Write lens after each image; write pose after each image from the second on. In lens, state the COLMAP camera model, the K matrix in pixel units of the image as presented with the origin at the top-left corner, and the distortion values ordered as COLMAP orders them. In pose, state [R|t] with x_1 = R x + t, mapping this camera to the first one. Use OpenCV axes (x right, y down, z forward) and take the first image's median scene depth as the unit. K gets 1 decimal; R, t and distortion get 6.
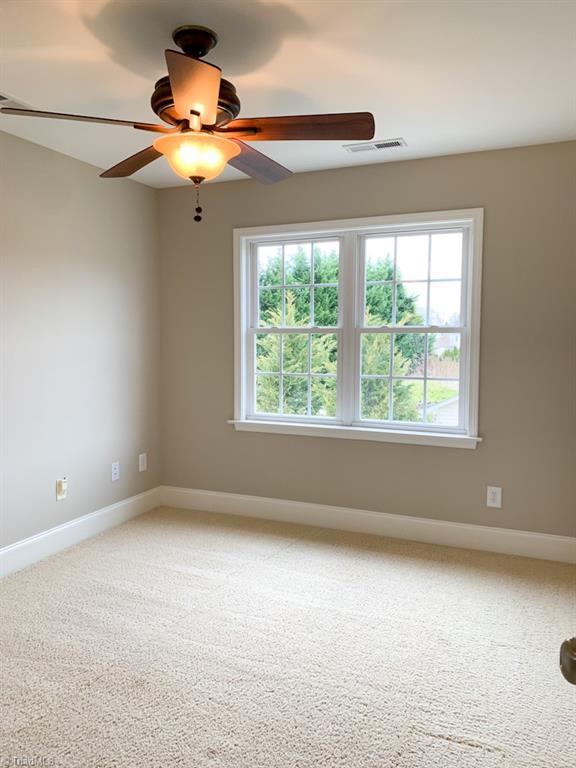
lens RADIAL K [[584.6, 0, 288.8], [0, 584.6, 385.2], [0, 0, 1]] dist [0.046310, -0.059939]
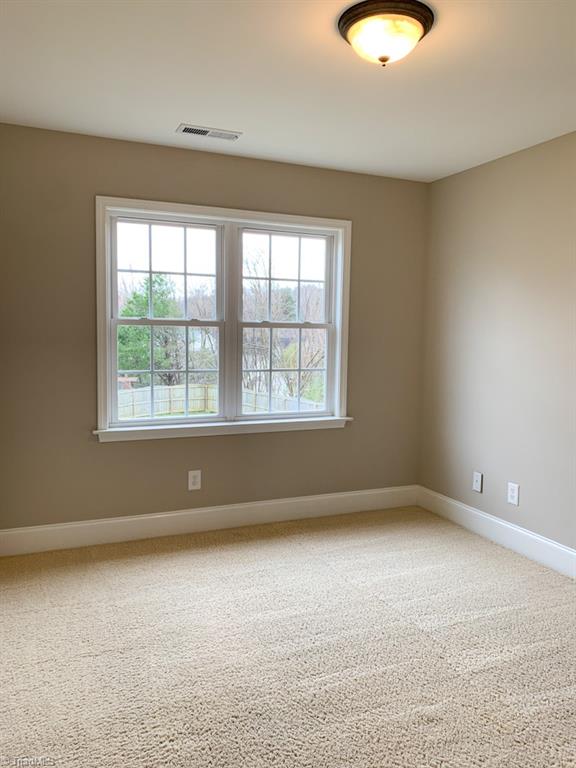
lens RADIAL K [[584.6, 0, 315.5], [0, 584.6, 391.6], [0, 0, 1]] dist [0.046310, -0.059939]
pose [[0.666591, -0.069963, 0.742133, -0.499364], [0.050512, 0.997537, 0.048670, -0.019500], [-0.743710, 0.005043, 0.668483, 0.220268]]
